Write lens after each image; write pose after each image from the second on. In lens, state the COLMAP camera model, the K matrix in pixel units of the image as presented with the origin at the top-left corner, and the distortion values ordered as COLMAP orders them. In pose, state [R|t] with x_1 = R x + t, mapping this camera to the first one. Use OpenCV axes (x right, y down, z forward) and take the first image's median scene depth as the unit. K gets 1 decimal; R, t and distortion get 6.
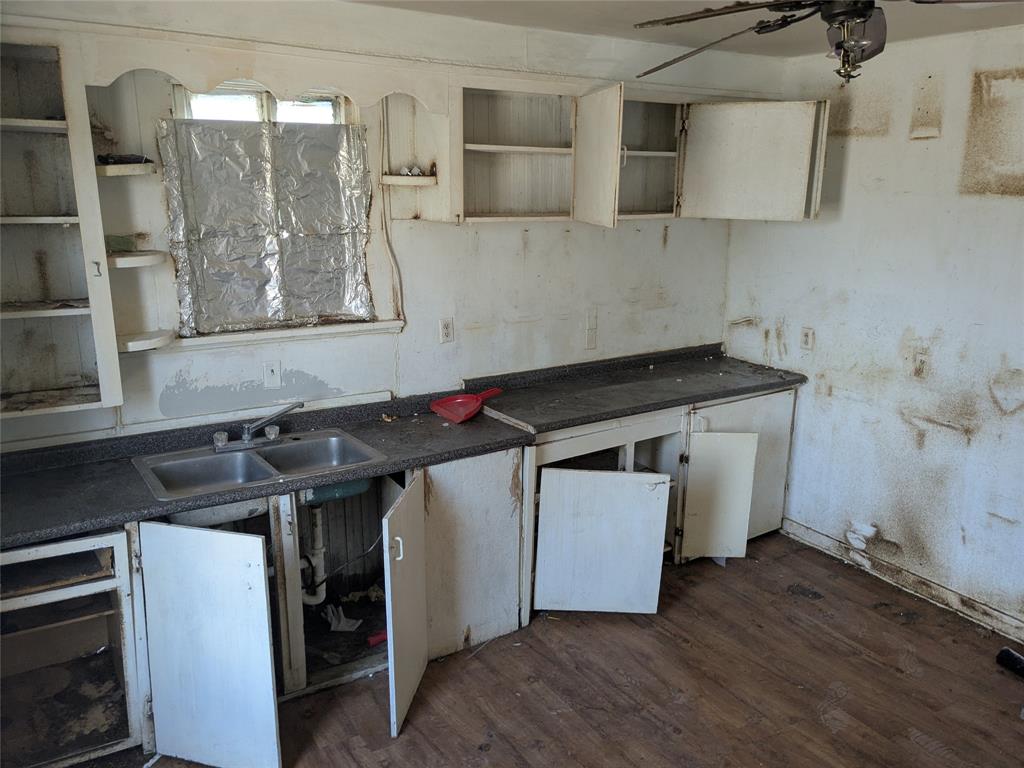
lens RADIAL K [[813.2, 0, 517.5], [0, 813.2, 381.0], [0, 0, 1]] dist [0.041797, -0.060025]
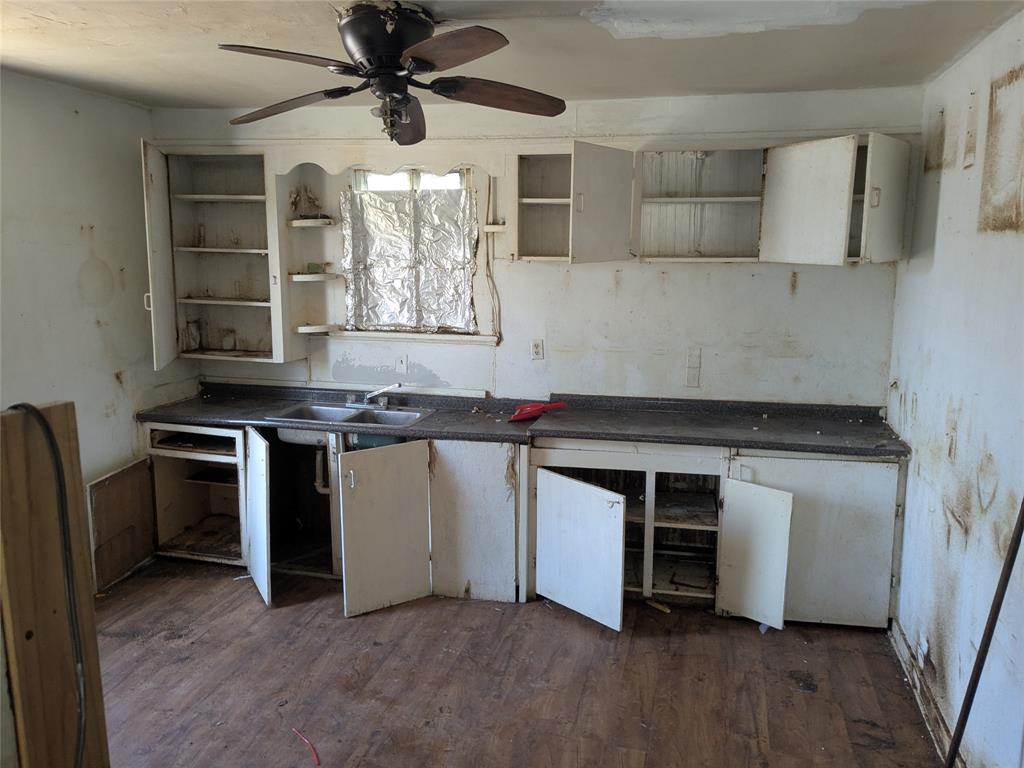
lens RADIAL K [[813.2, 0, 504.7], [0, 813.2, 377.9], [0, 0, 1]] dist [0.041797, -0.060025]
pose [[0.694882, 0.112090, -0.710334, 0.813197], [-0.169039, 0.985560, -0.009841, -0.000207], [0.698974, 0.126913, 0.703796, 0.126124]]
